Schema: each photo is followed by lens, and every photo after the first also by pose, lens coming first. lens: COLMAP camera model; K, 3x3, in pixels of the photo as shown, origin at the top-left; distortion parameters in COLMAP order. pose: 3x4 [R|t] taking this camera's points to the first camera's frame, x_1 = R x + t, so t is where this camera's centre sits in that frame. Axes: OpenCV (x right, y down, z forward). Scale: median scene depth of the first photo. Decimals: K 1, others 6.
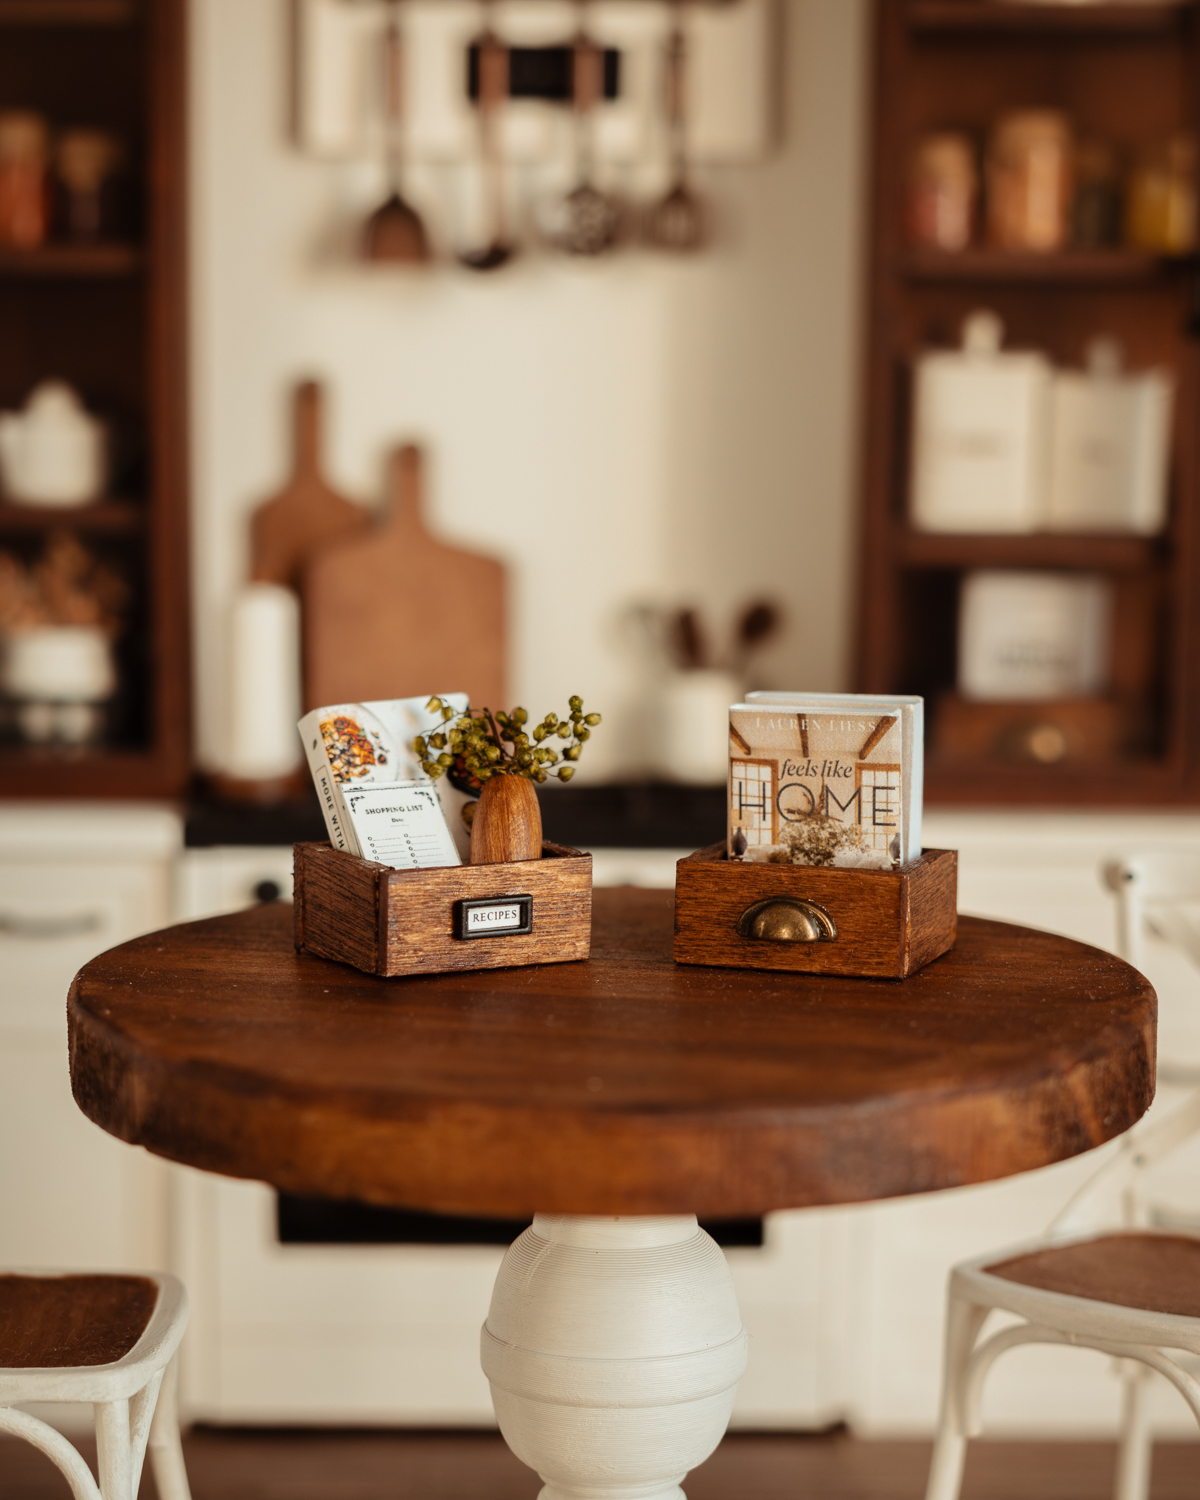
lens RADIAL K [[2966.3, 0, 600.0], [0, 2966.3, 750.0], [0, 0, 1]] dist [-0.131617, -0.279815]
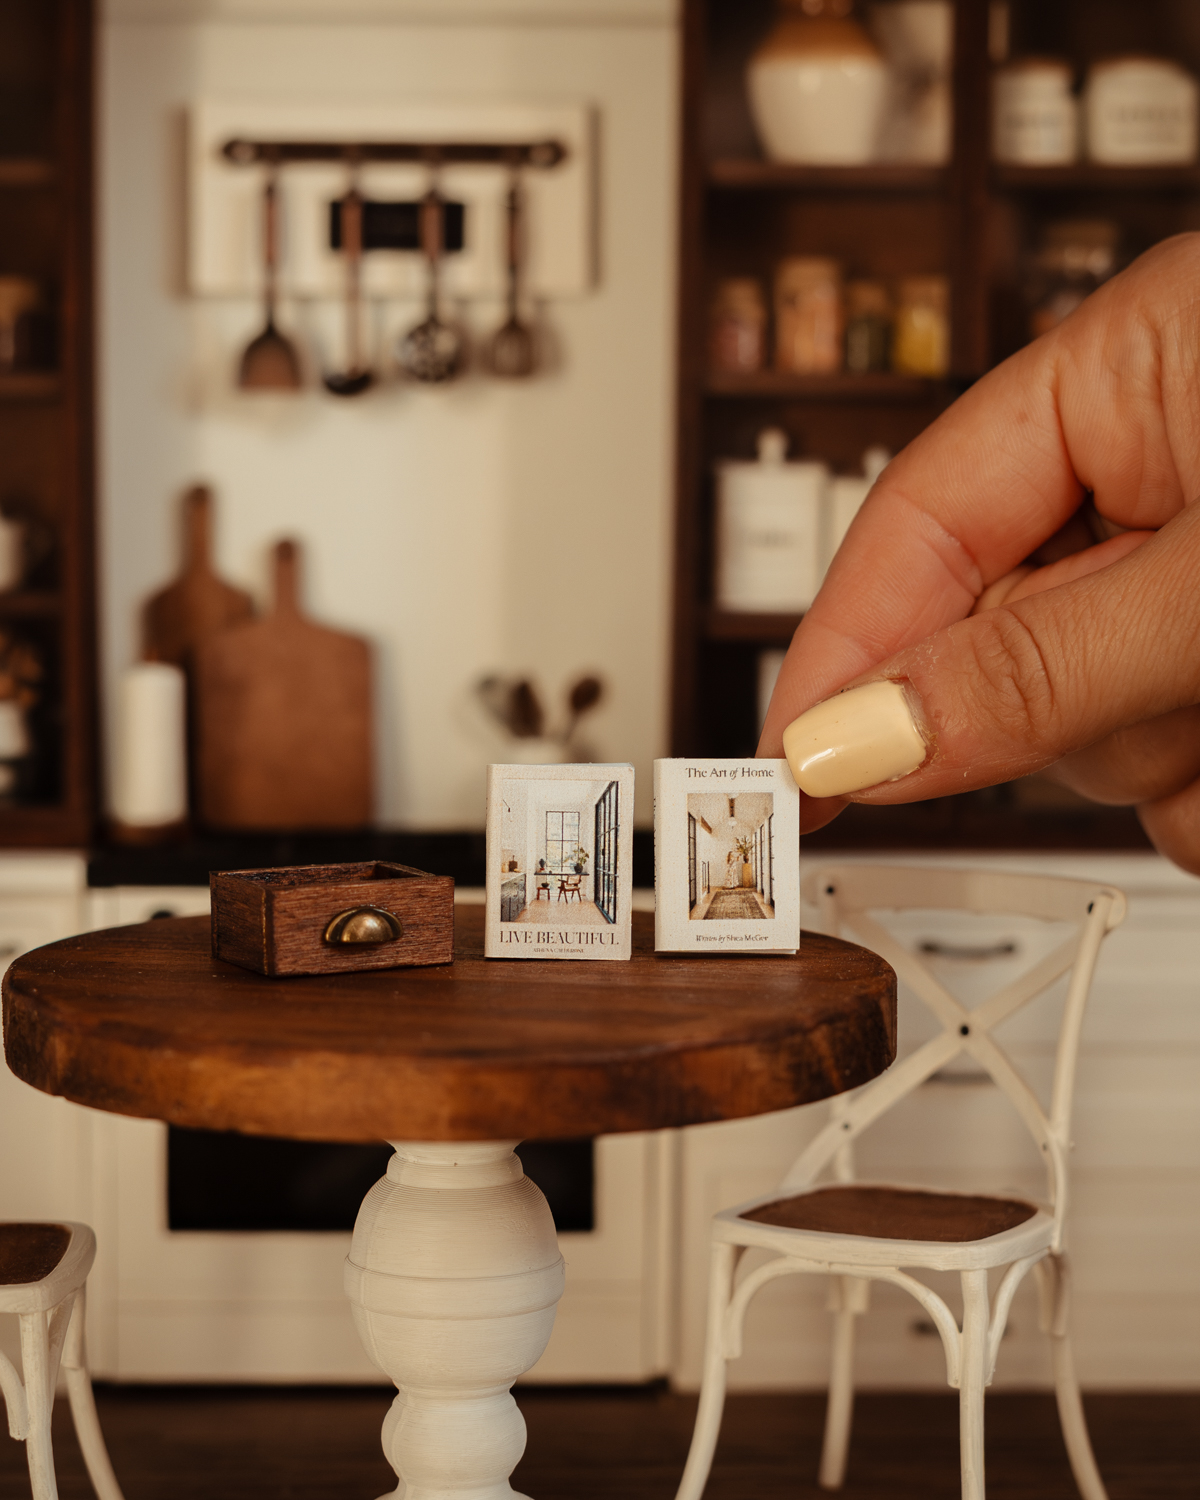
lens RADIAL K [[4246.4, 0, 600.0], [0, 4246.4, 750.0], [0, 0, 1]] dist [-0.032596, -1.497553]
pose [[0.999982, -0.005838, 0.001188, 0.060188], [0.005915, 0.996642, -0.081673, 0.120313], [-0.000707, 0.081679, 0.996658, -0.688892]]
